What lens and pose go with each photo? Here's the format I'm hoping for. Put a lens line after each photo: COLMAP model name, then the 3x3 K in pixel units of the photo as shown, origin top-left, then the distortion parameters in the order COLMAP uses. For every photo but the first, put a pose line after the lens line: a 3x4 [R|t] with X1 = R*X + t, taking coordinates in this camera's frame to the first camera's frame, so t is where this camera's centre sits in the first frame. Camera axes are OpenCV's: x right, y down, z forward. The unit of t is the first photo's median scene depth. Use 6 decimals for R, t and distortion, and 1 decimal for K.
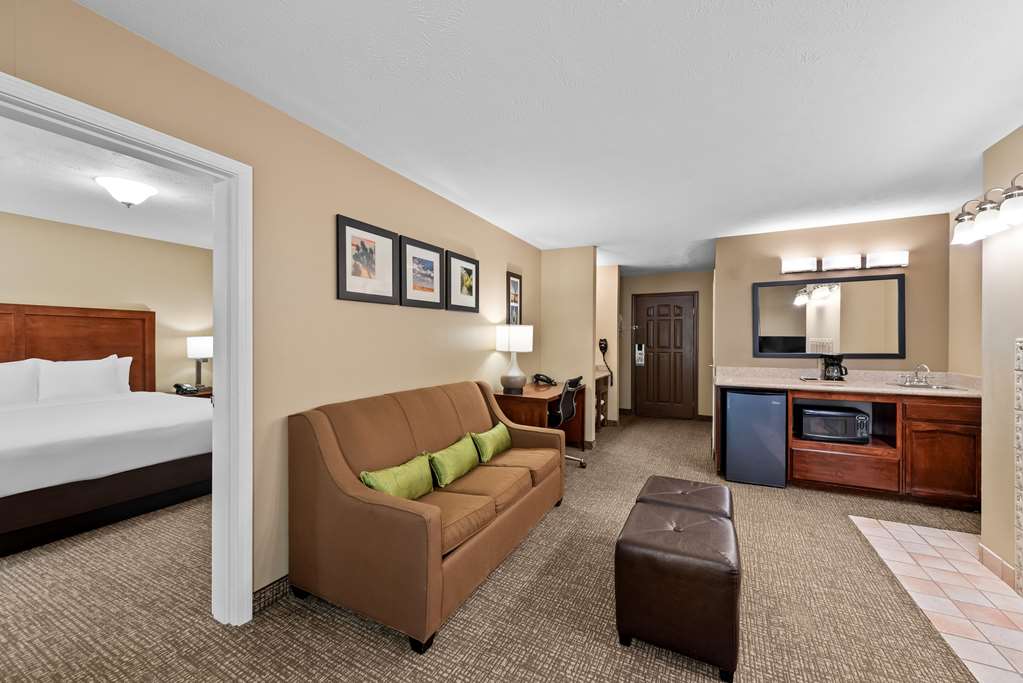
lens RADIAL K [[401.6, 0, 508.1], [0, 401.6, 338.9], [0, 0, 1]] dist [-0.001054, 0.000837]
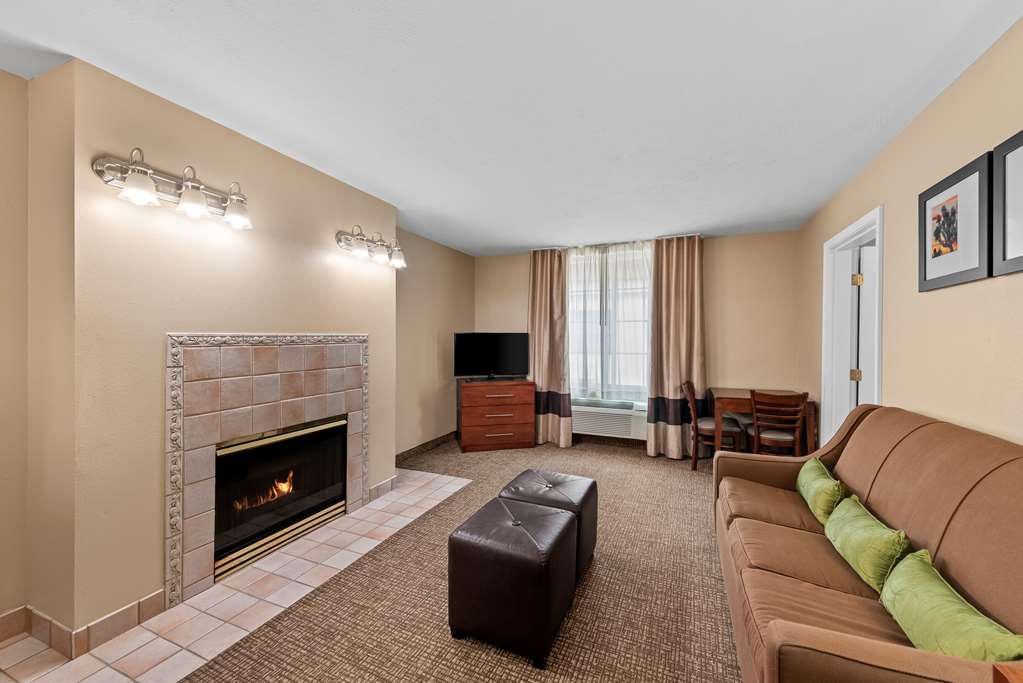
lens RADIAL K [[401.6, 0, 508.1], [0, 401.6, 338.9], [0, 0, 1]] dist [-0.001054, 0.000837]
pose [[-0.998056, -0.005623, -0.062066, 0.675528], [-0.005996, 0.999965, 0.005820, 0.000154], [0.062031, 0.006181, -0.998055, 2.399164]]
